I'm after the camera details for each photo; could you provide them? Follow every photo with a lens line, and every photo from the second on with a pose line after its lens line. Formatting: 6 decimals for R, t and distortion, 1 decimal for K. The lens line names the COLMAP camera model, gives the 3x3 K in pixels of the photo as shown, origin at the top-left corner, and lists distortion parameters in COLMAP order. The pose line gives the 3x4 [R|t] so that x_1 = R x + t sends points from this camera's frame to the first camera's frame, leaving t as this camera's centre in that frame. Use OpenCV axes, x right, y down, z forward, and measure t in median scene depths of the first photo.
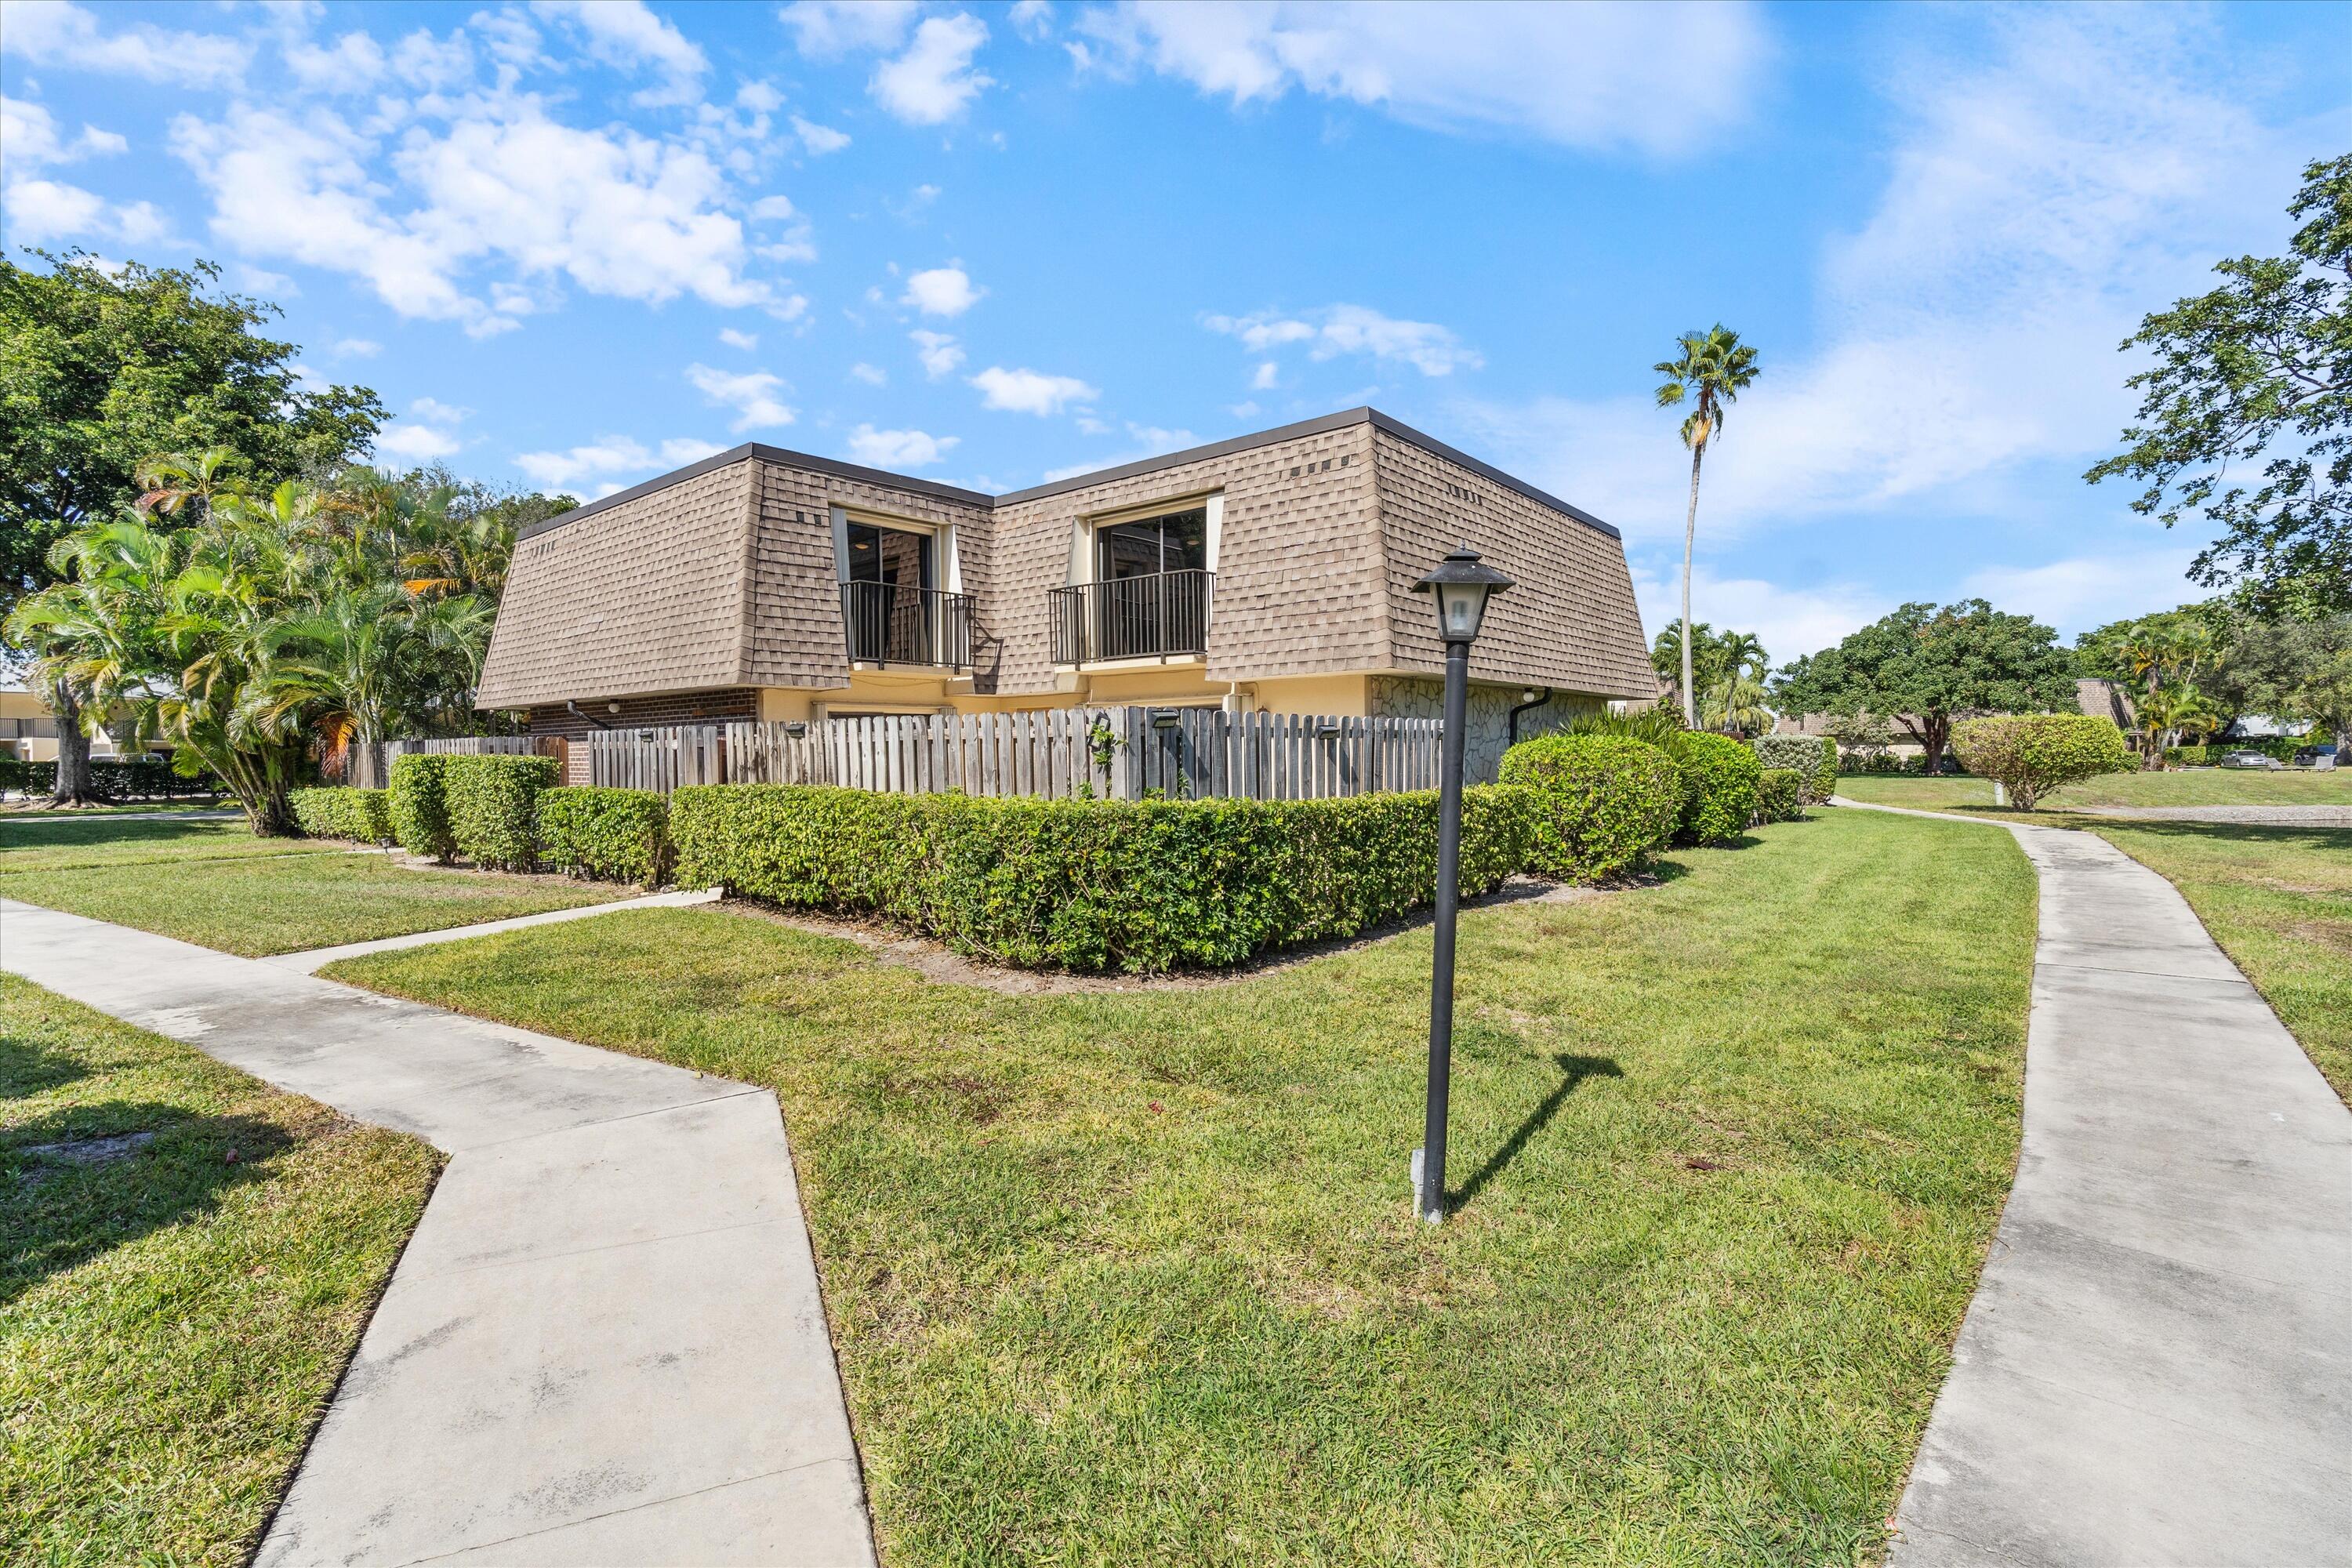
lens RADIAL K [[1052.4, 0, 1176.0], [0, 1052.4, 784.0], [0, 0, 1]] dist [-0.000362, 0.000086]
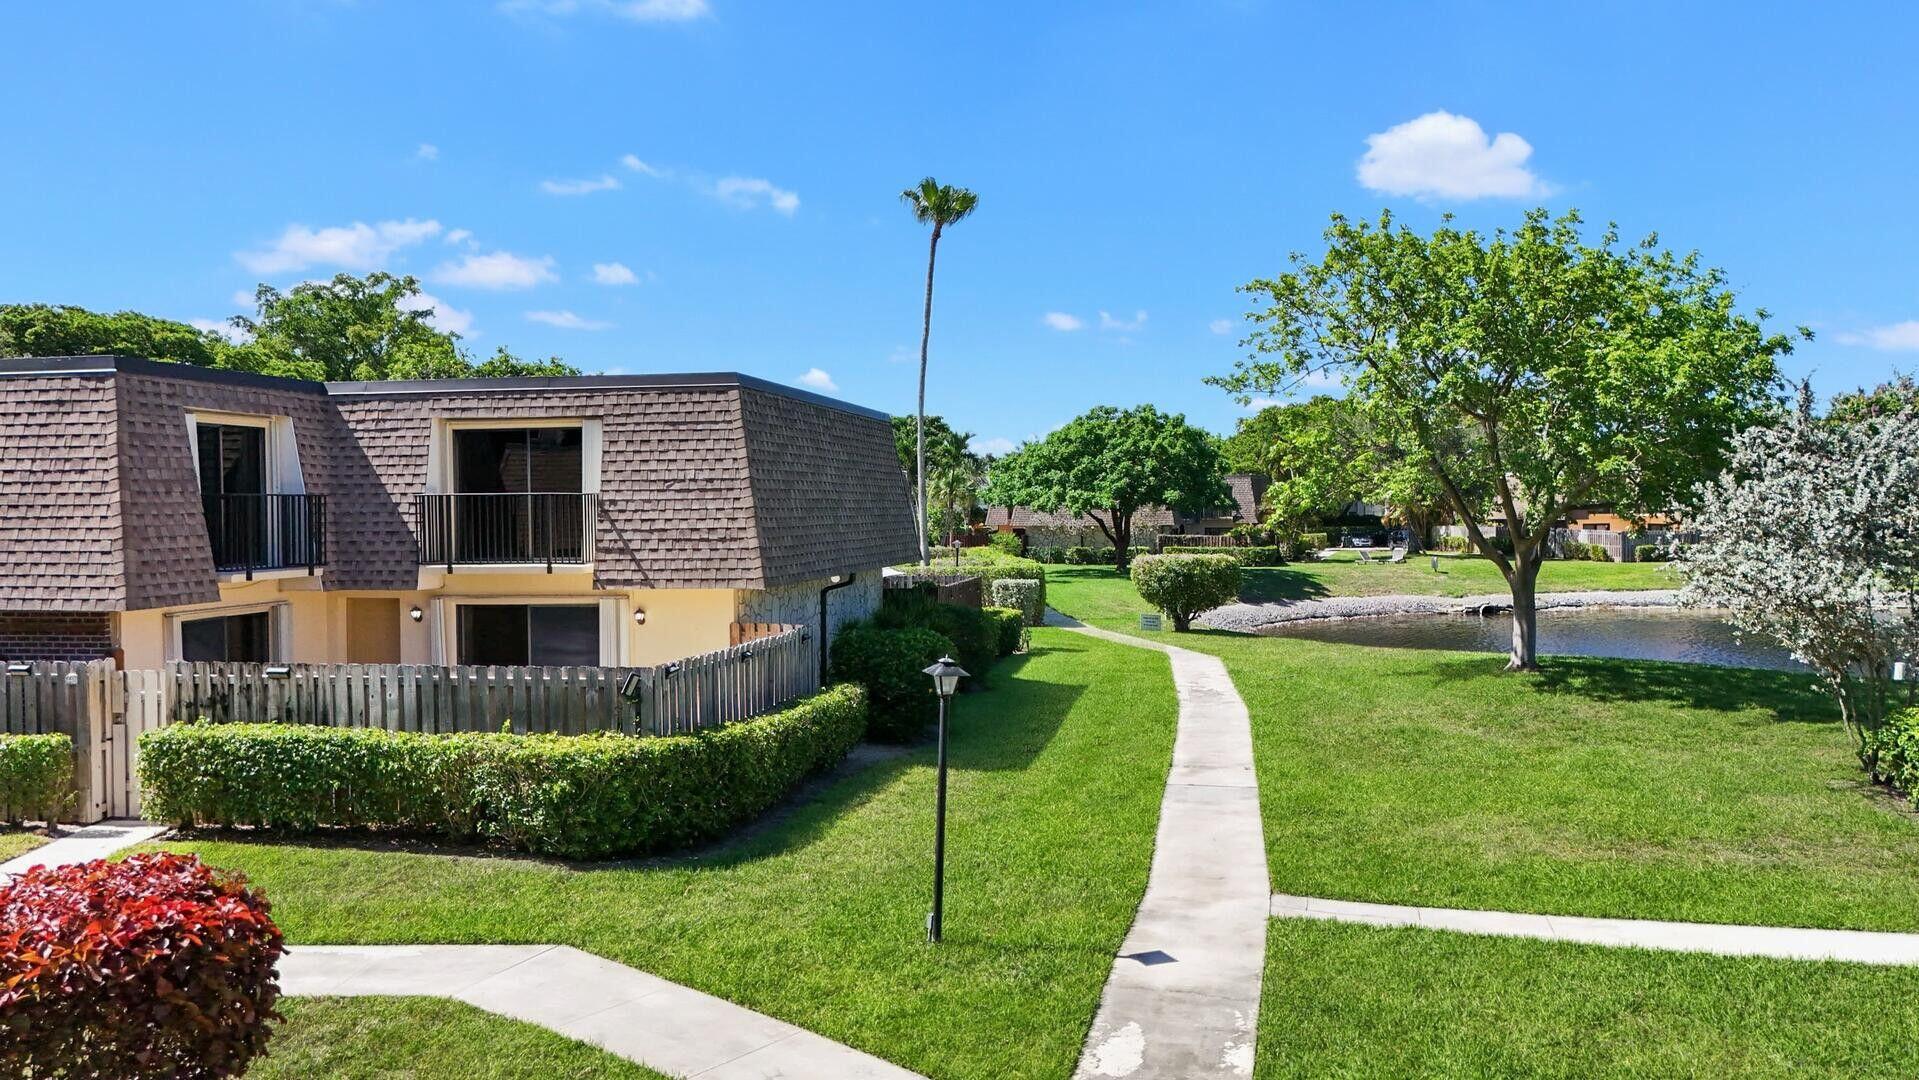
lens RADIAL K [[1384.2, 0, 959.5], [0, 1384.2, 540.0], [0, 0, 1]] dist [0.006235, 0.001837]
pose [[0.875392, -0.013296, 0.483231, -0.345797], [0.018799, 0.999802, -0.006545, -0.133994], [-0.483048, 0.014813, 0.875468, -0.502672]]
